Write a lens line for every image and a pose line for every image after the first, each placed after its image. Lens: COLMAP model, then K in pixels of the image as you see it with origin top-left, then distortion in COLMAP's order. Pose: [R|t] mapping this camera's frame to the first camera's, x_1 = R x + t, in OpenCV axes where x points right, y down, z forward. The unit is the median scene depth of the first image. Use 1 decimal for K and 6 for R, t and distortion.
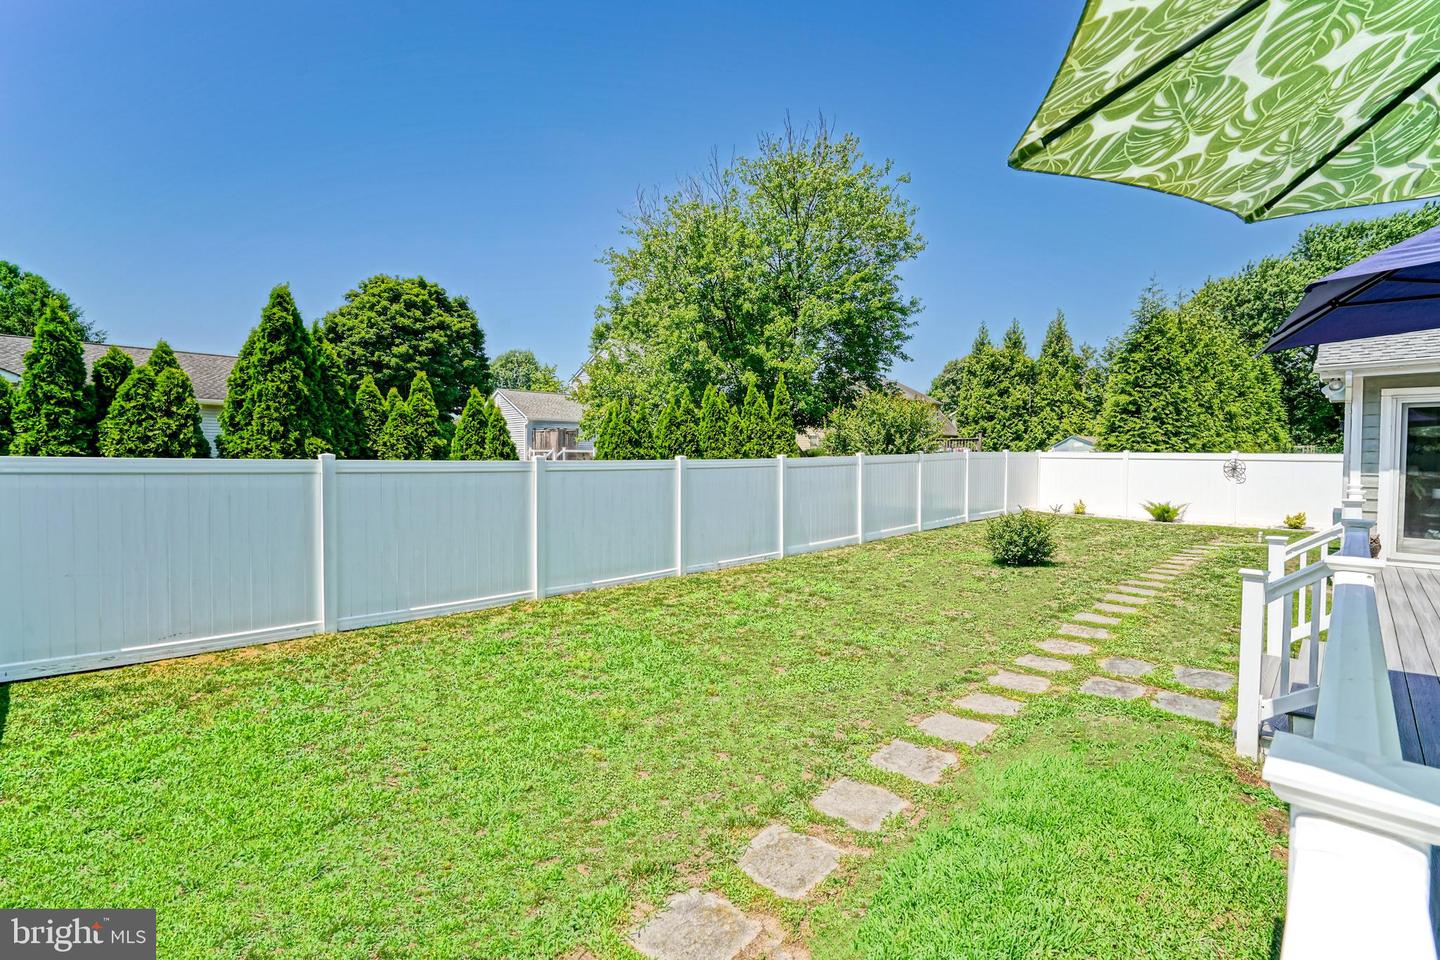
lens RADIAL K [[656.8, 0, 714.8], [0, 656.8, 475.4], [0, 0, 1]] dist [-0.005149, 0.002734]
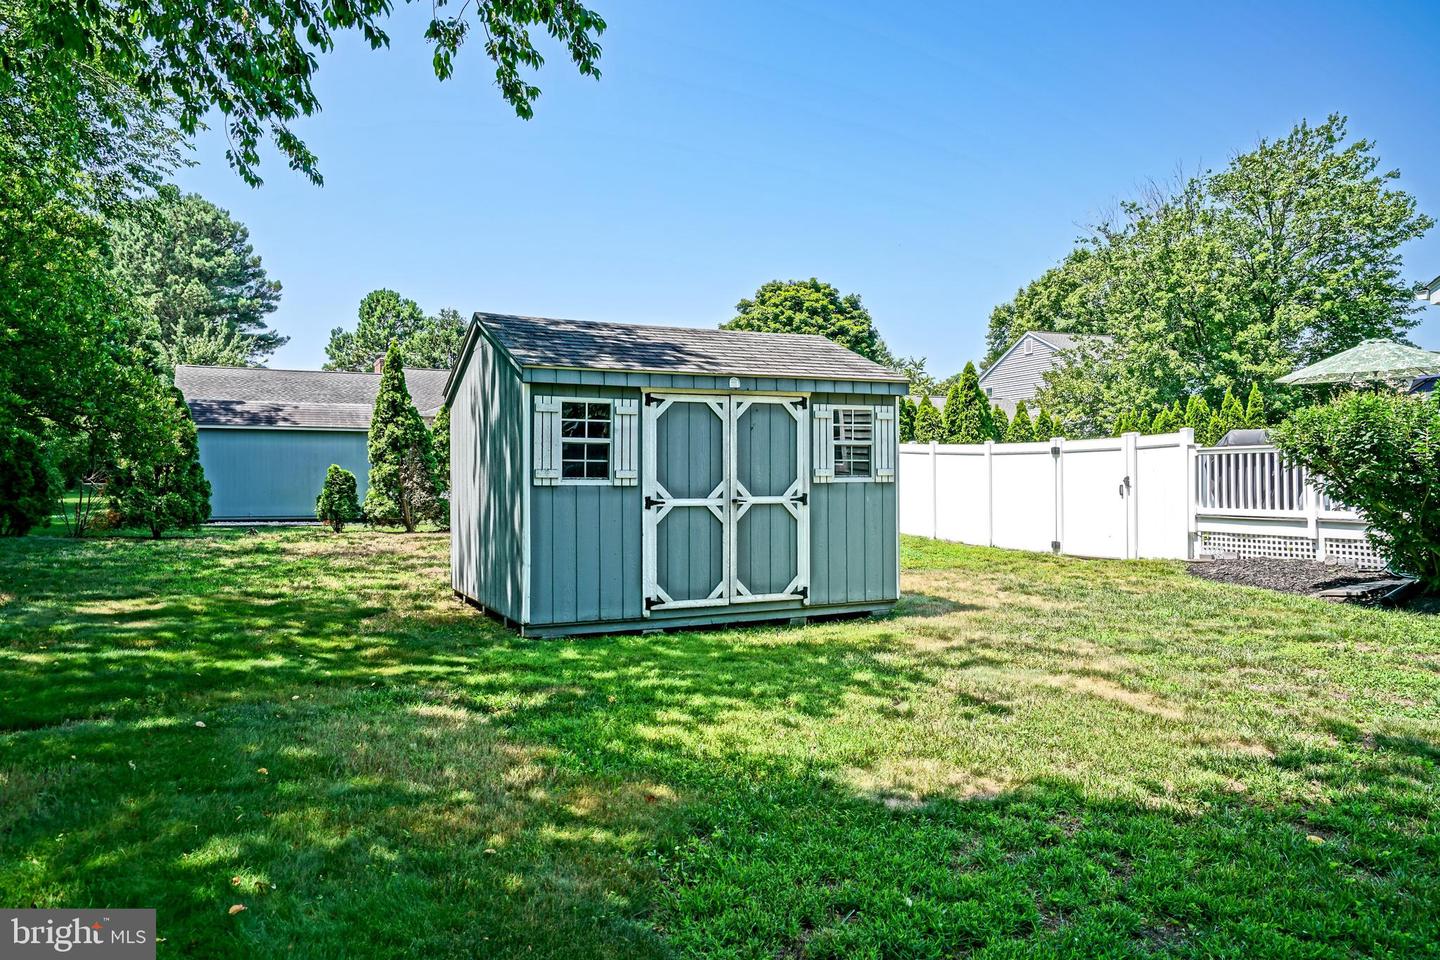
lens RADIAL K [[1021.5, 0, 715.9], [0, 1021.5, 472.8], [0, 0, 1]] dist [0.029062, 0.002544]
pose [[0.925576, -0.017704, -0.378148, -0.079740], [0.002121, 0.999133, -0.041587, 0.070328], [0.378556, 0.037689, 0.924811, -0.866665]]
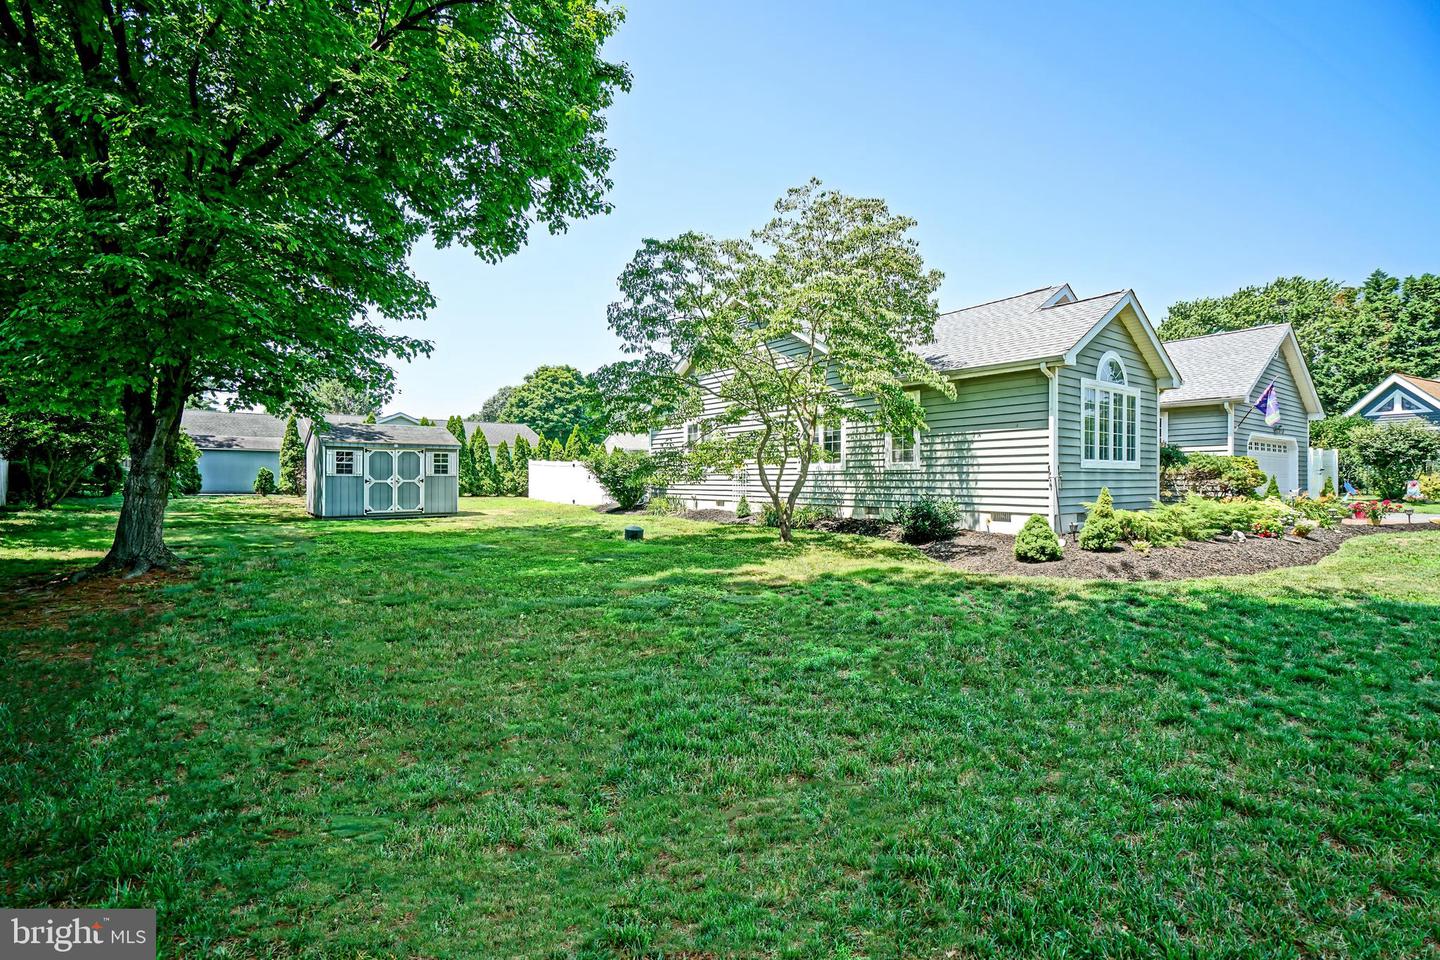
lens RADIAL K [[656.8, 0, 718.7], [0, 656.8, 475.8], [0, 0, 1]] dist [-0.005149, 0.002734]
pose [[0.990068, -0.008994, -0.140302, 0.381823], [0.003984, 0.999346, -0.035950, 0.094025], [0.140533, 0.035034, 0.989456, -1.356664]]
